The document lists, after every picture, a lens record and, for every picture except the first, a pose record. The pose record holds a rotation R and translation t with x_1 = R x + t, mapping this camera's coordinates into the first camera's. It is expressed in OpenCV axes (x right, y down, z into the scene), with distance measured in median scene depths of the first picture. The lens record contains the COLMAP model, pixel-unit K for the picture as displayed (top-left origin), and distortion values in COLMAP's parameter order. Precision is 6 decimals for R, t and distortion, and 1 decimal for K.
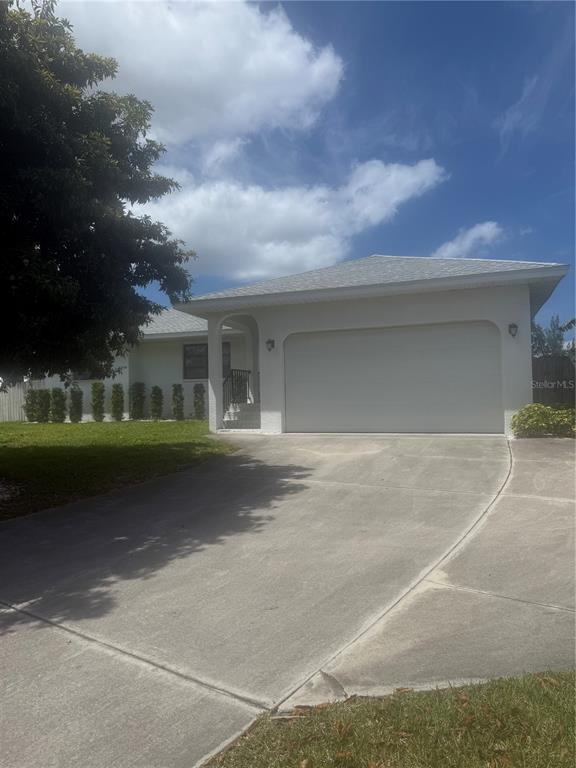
lens RADIAL K [[547.8, 0, 288.0], [0, 547.8, 384.0], [0, 0, 1]] dist [0.106726, -0.133944]
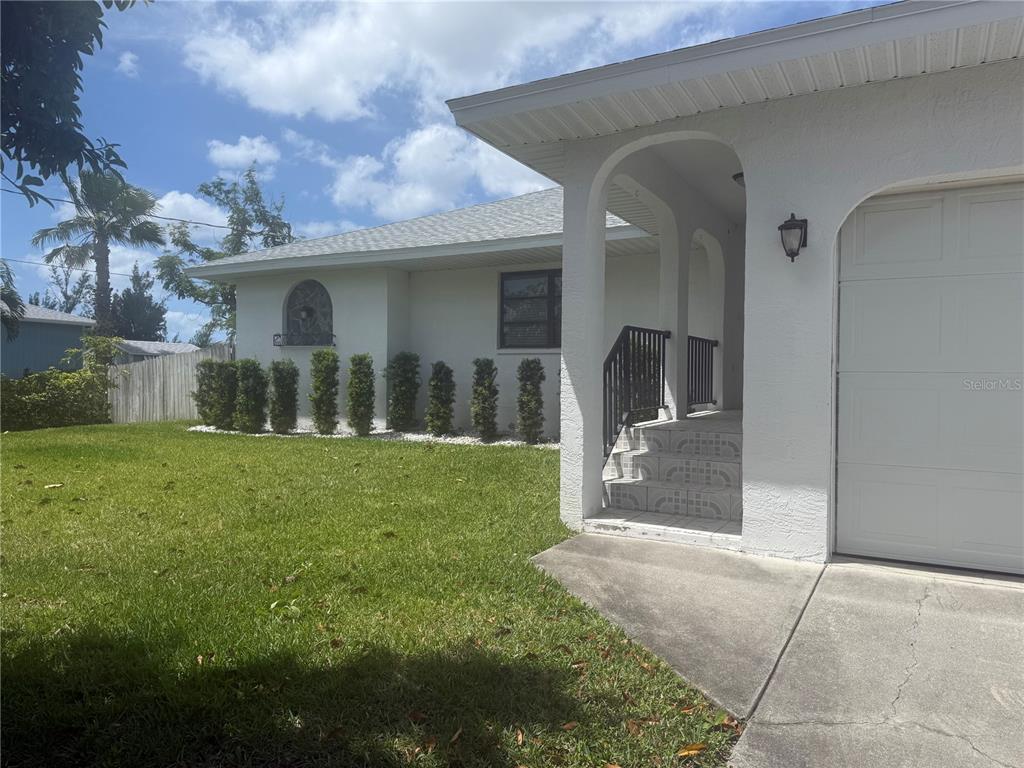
lens RADIAL K [[730.4, 0, 513.8], [0, 730.4, 389.2], [0, 0, 1]] dist [0.106726, -0.133944]
pose [[0.982813, 0.028728, -0.182357, -0.066320], [-0.018795, 0.998256, 0.055963, -0.009454], [0.183647, -0.051573, 0.981638, 0.409075]]
